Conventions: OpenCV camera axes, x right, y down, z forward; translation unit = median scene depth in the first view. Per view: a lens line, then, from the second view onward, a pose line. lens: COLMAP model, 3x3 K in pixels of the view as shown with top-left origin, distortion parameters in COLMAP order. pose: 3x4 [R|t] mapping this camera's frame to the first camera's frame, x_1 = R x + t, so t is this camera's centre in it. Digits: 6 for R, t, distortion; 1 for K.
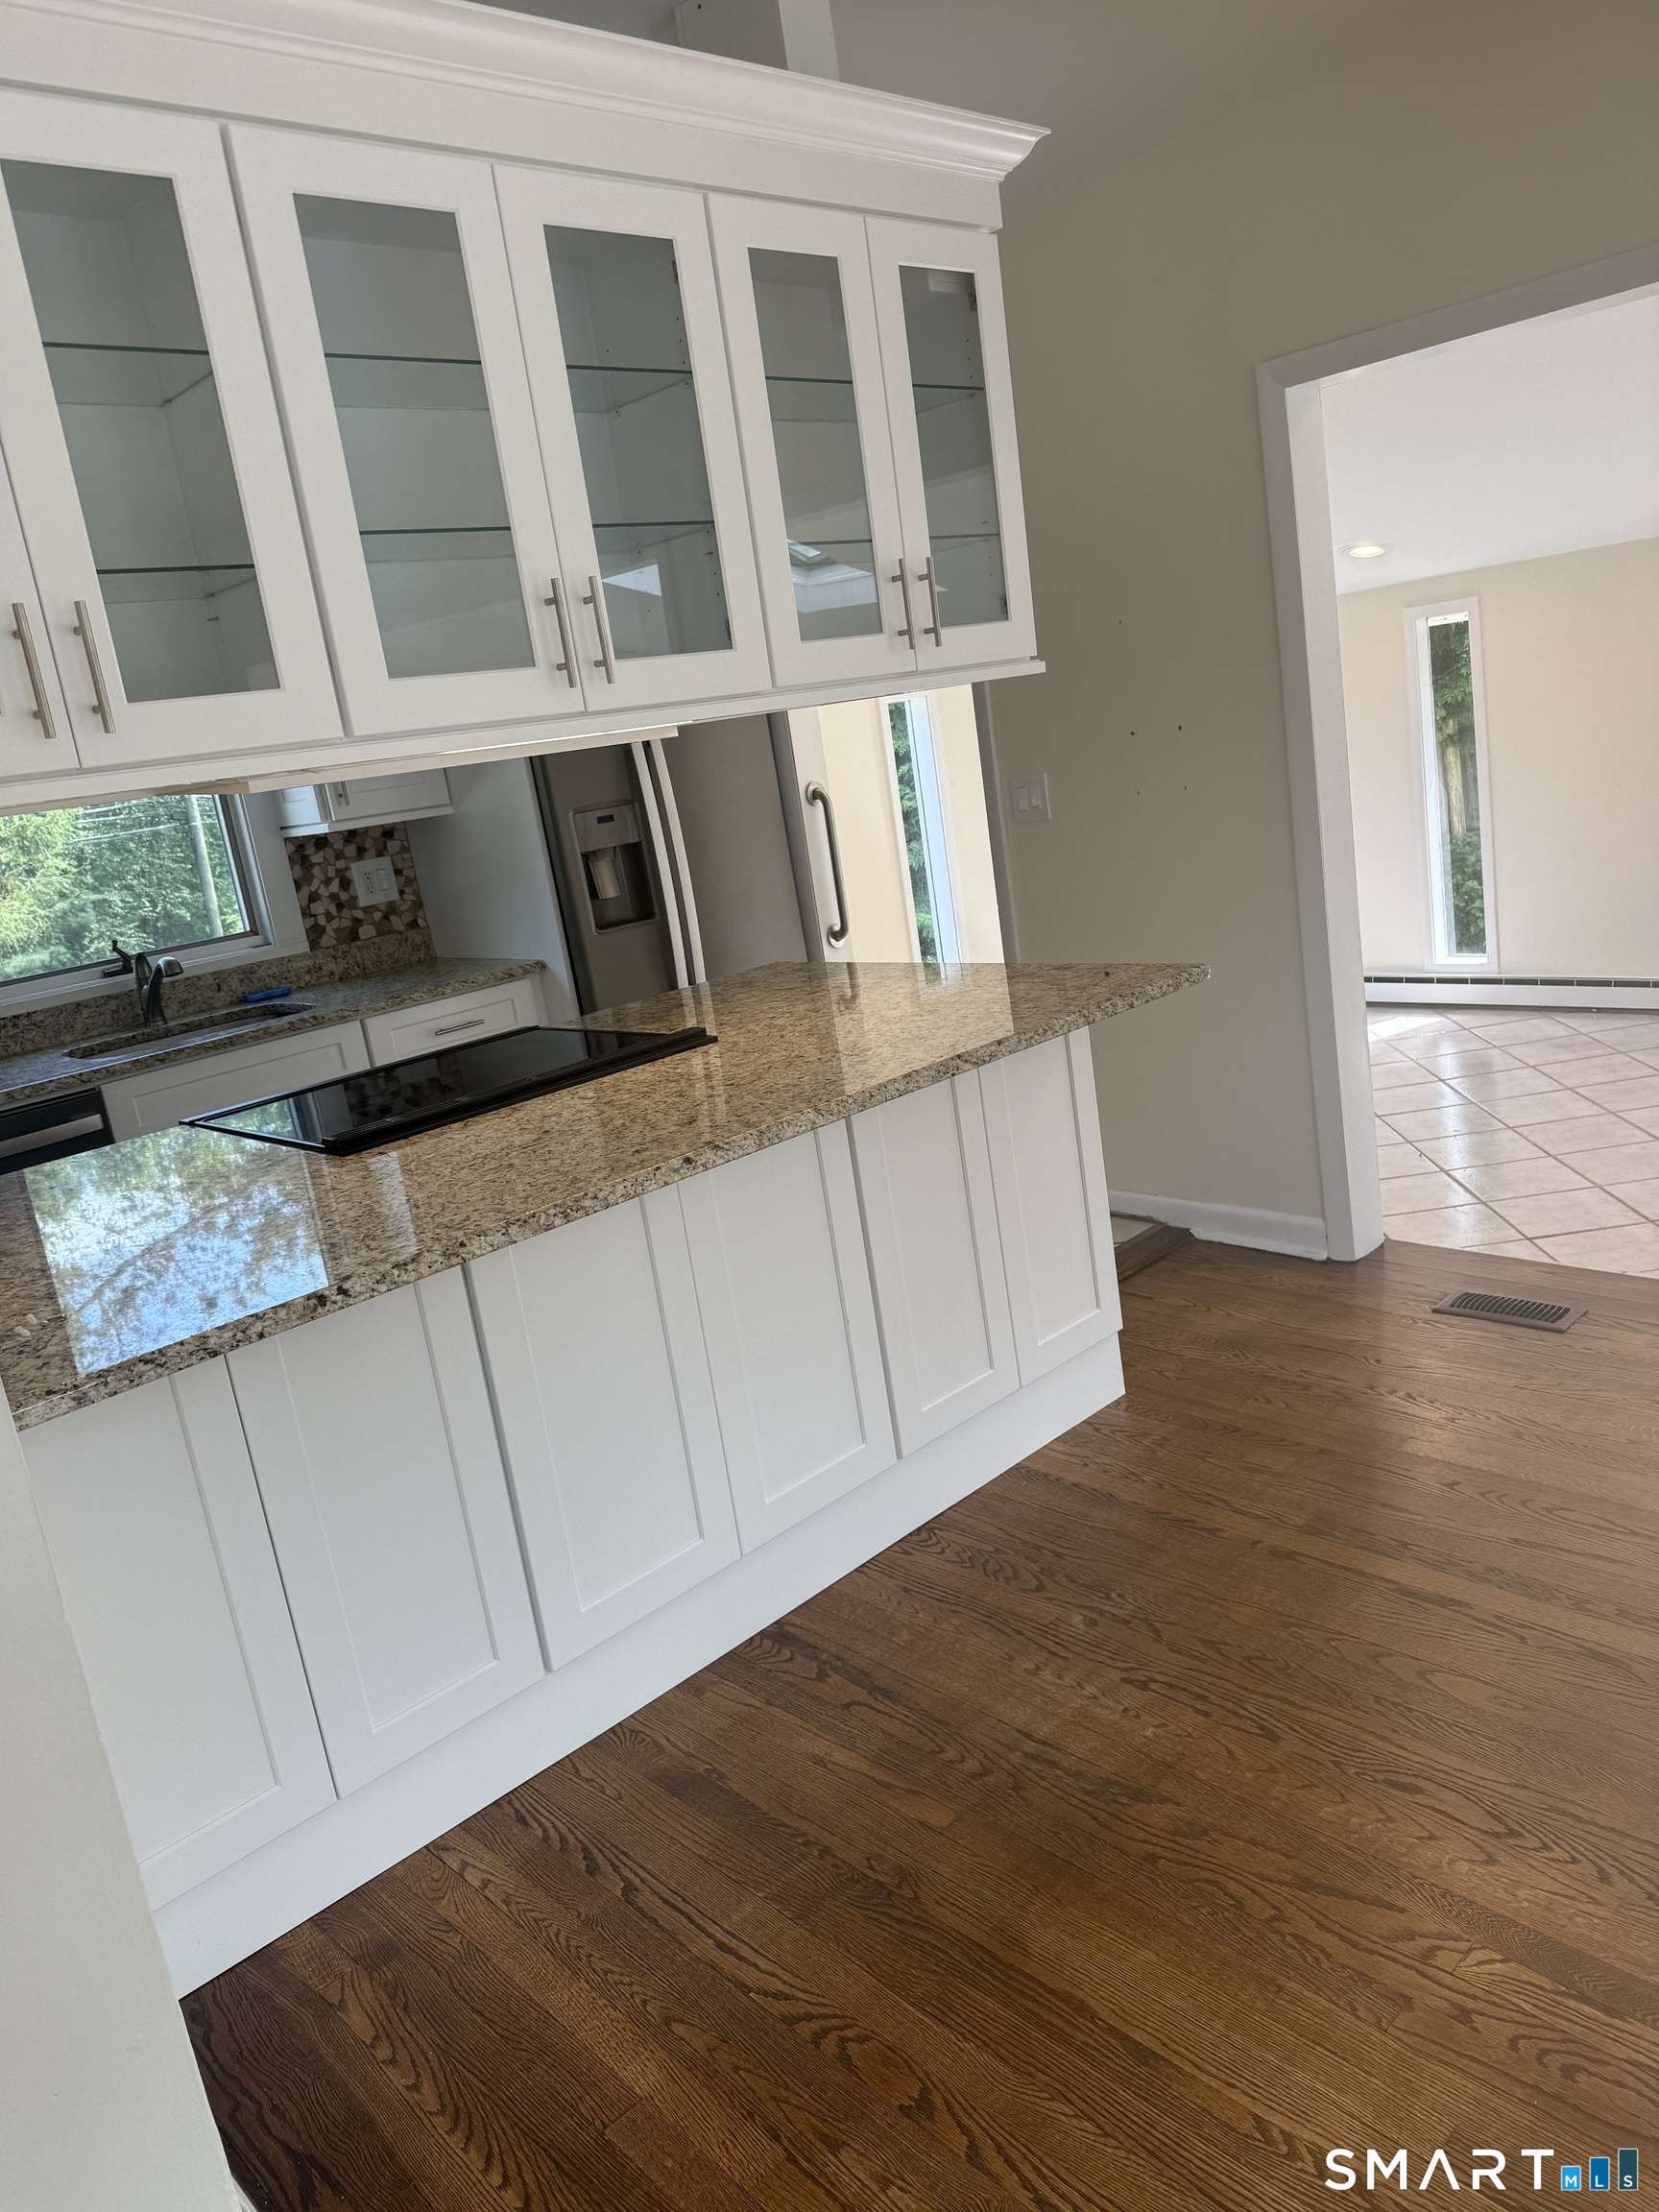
lens RADIAL K [[1534.9, 0, 865.8], [0, 1534.9, 1100.4], [0, 0, 1]] dist [0.098955, -0.153564]
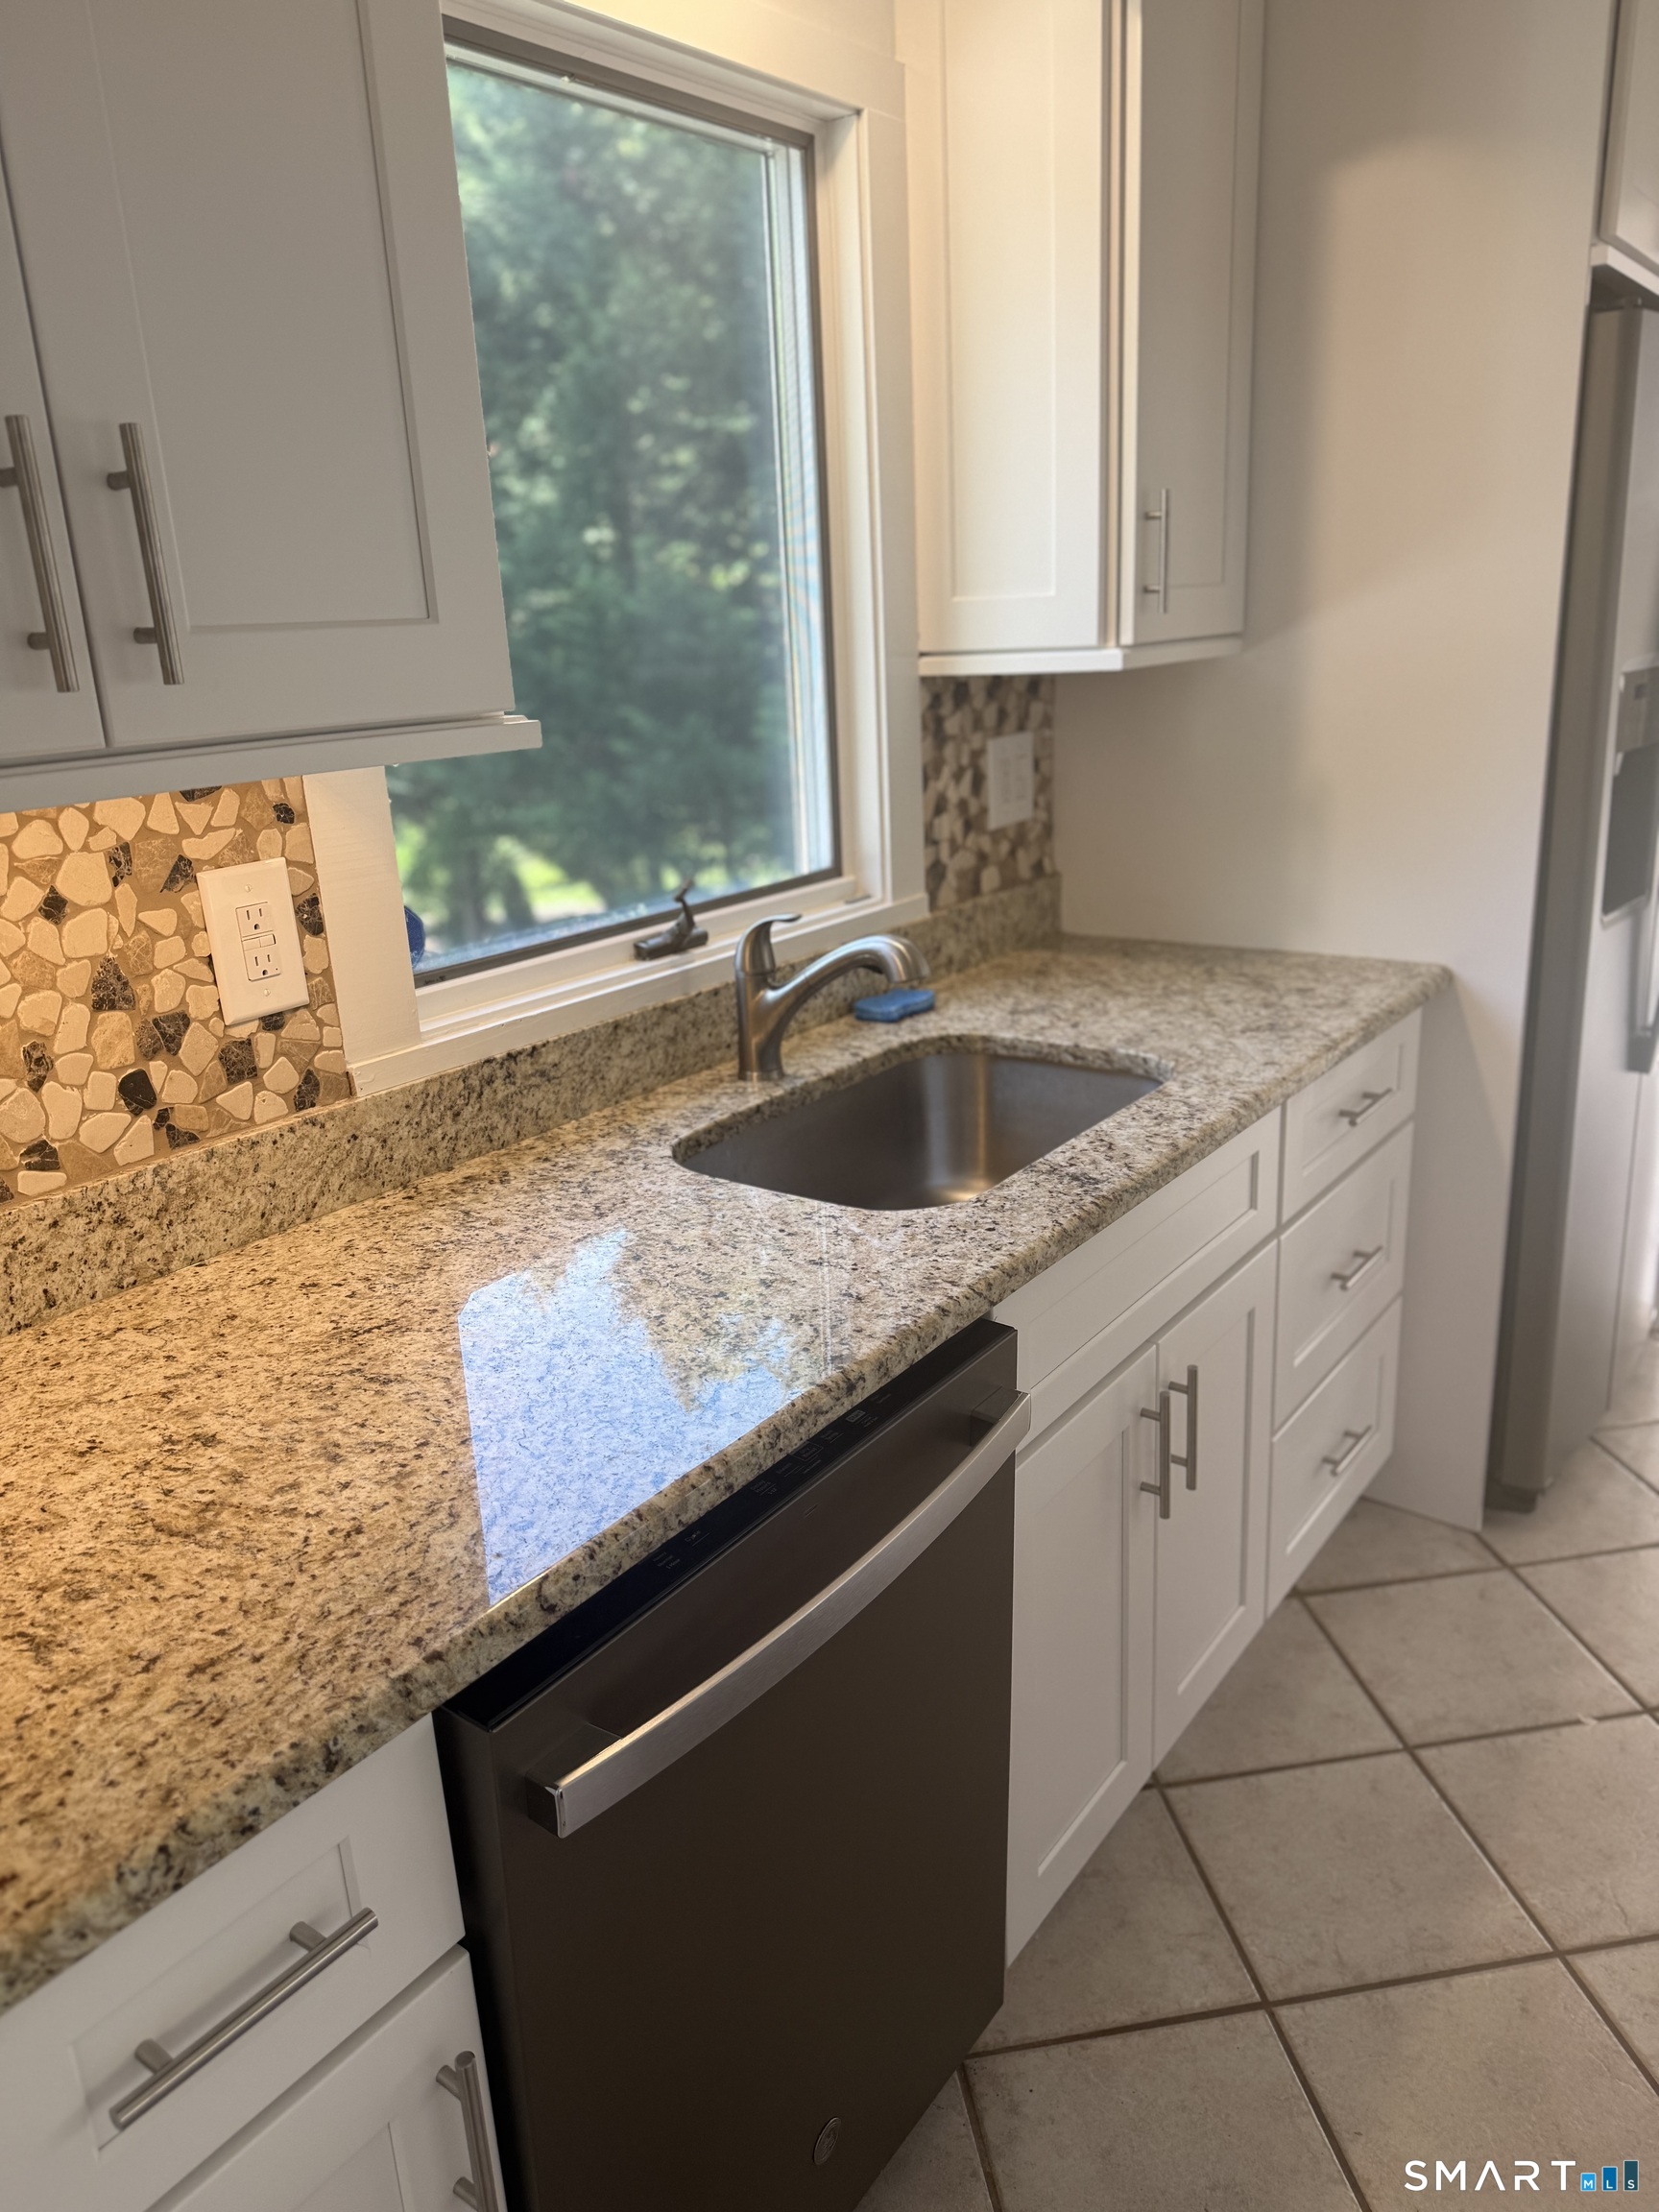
lens RADIAL K [[1567.4, 0, 869.0], [0, 1567.4, 1104.7], [0, 0, 1]] dist [0.168775, -0.281641]
pose [[0.978702, 0.050473, 0.198985, -0.475217], [-0.061151, 0.996979, 0.047883, -0.058879], [-0.195967, -0.059032, 0.978832, 0.511057]]
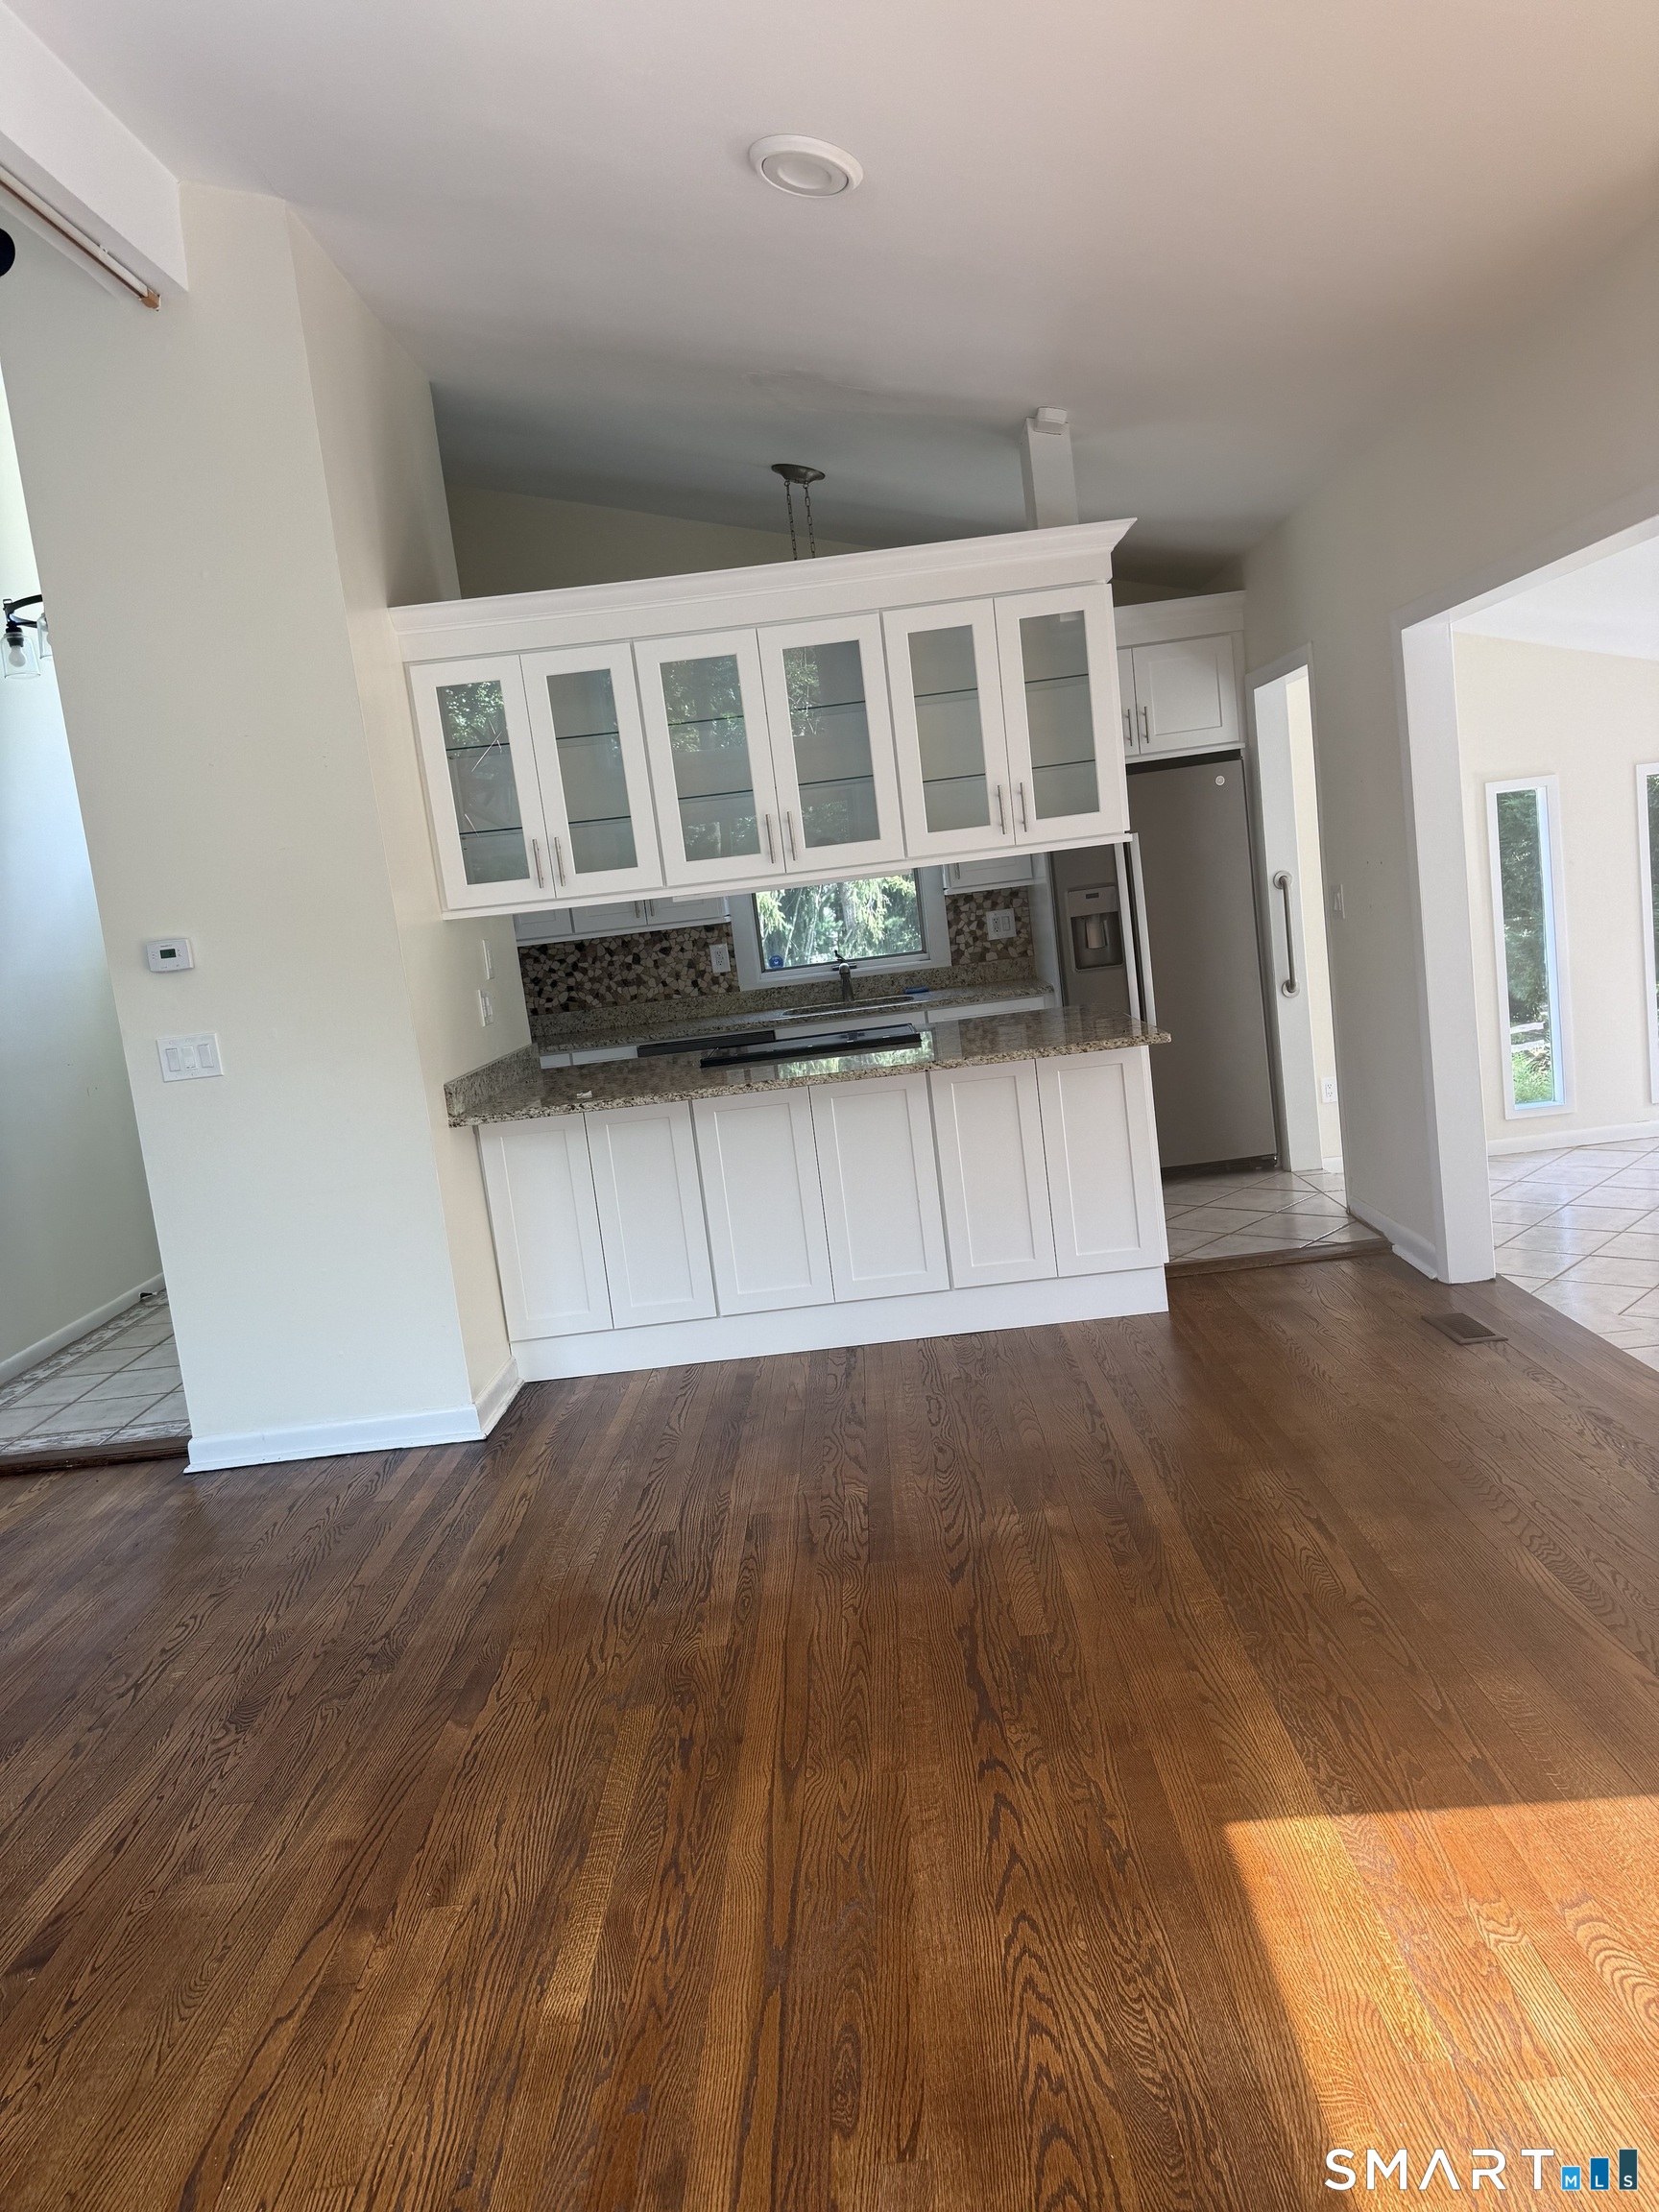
lens RADIAL K [[1567.4, 0, 869.0], [0, 1567.4, 1104.7], [0, 0, 1]] dist [0.168775, -0.281641]
pose [[0.729137, 0.152191, -0.667231, 0.681786], [-0.148901, 0.986882, 0.062385, -0.043499], [0.667973, 0.053864, 0.742234, -0.248841]]
